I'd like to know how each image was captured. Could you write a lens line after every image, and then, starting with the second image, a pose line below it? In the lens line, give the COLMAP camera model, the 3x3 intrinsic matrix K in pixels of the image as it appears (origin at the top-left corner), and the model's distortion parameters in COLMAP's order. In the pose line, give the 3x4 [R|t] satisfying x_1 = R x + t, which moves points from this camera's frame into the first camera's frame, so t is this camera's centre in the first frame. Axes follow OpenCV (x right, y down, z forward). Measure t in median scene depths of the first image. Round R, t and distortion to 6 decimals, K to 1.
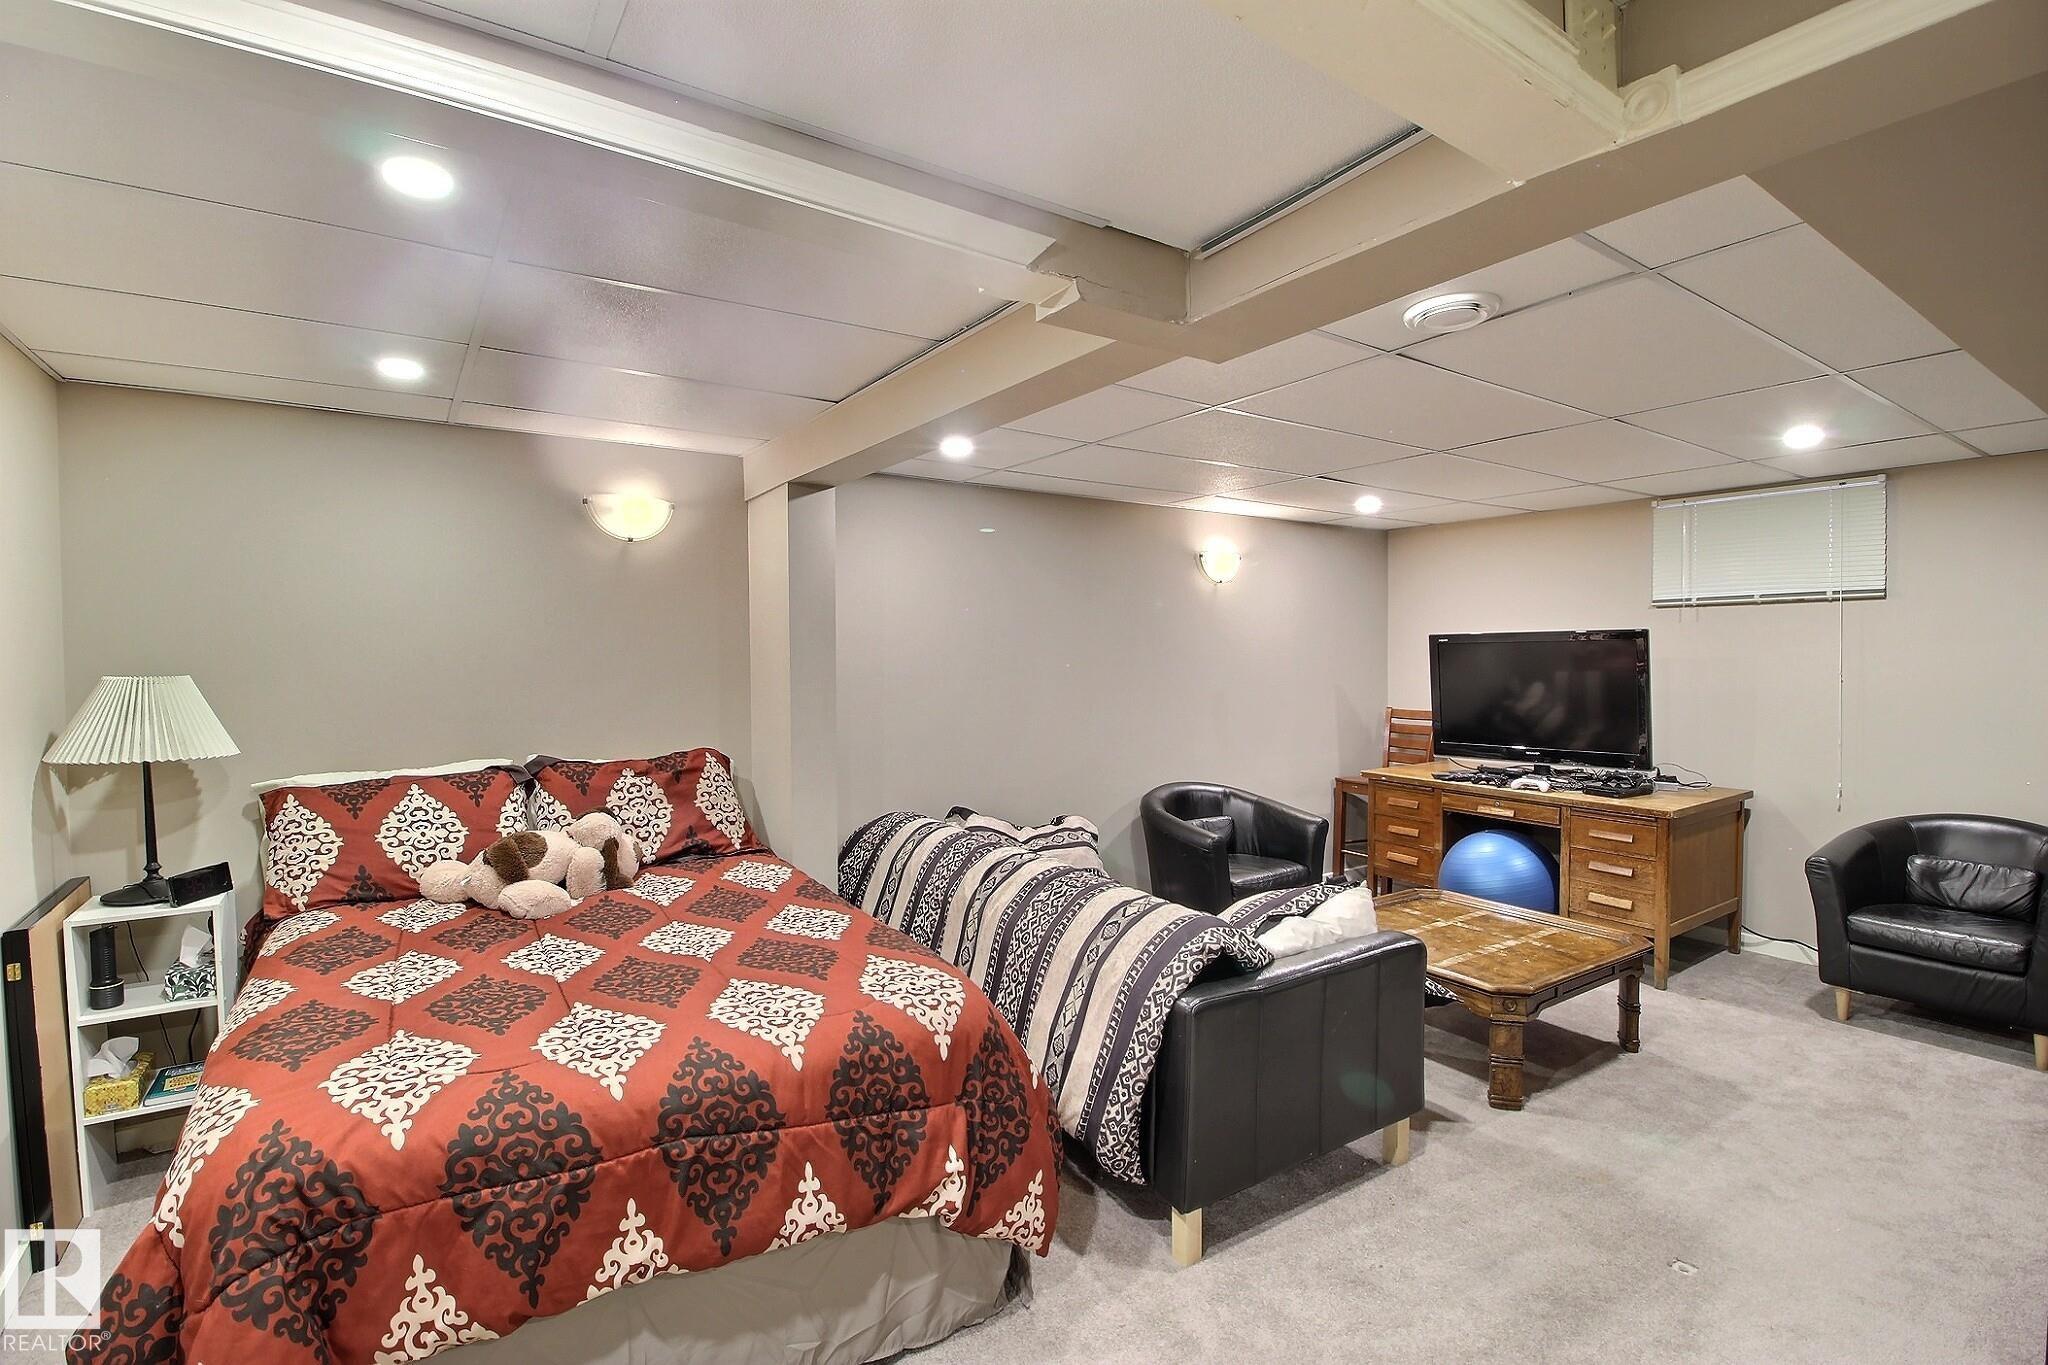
lens RADIAL K [[947.1, 0, 1022.2], [0, 947.1, 689.8], [0, 0, 1]] dist [-0.029336, -0.001659]
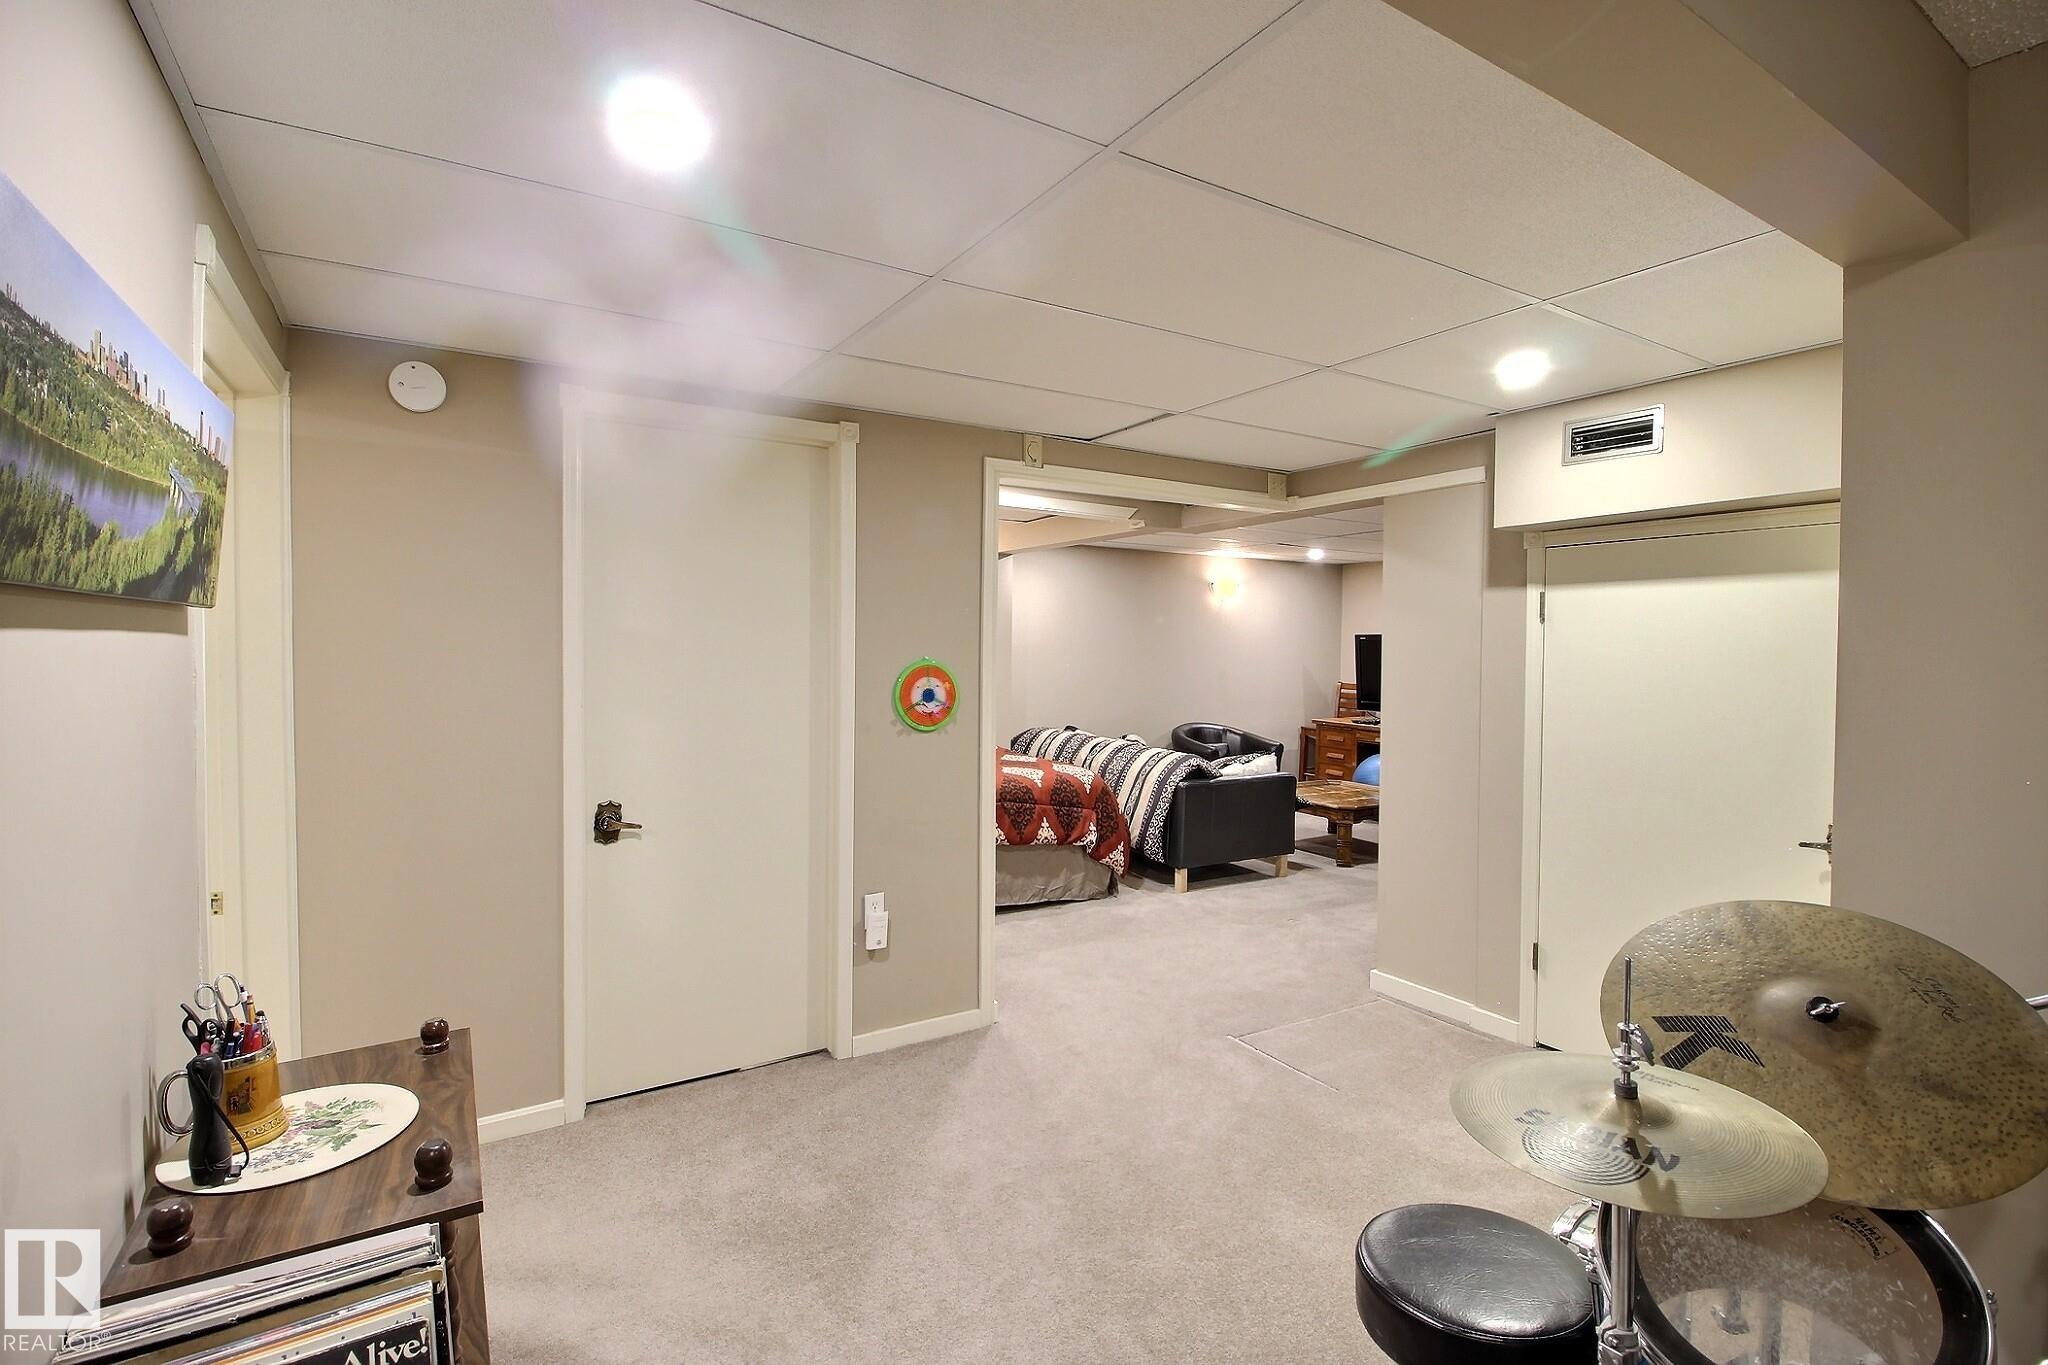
lens RADIAL K [[947.1, 0, 1022.6], [0, 947.1, 669.1], [0, 0, 1]] dist [-0.029336, -0.001659]
pose [[0.998595, 0.018888, -0.049516, -0.124531], [-0.019381, 0.999767, -0.009486, 0.060187], [0.049326, 0.010433, 0.998728, -1.483446]]
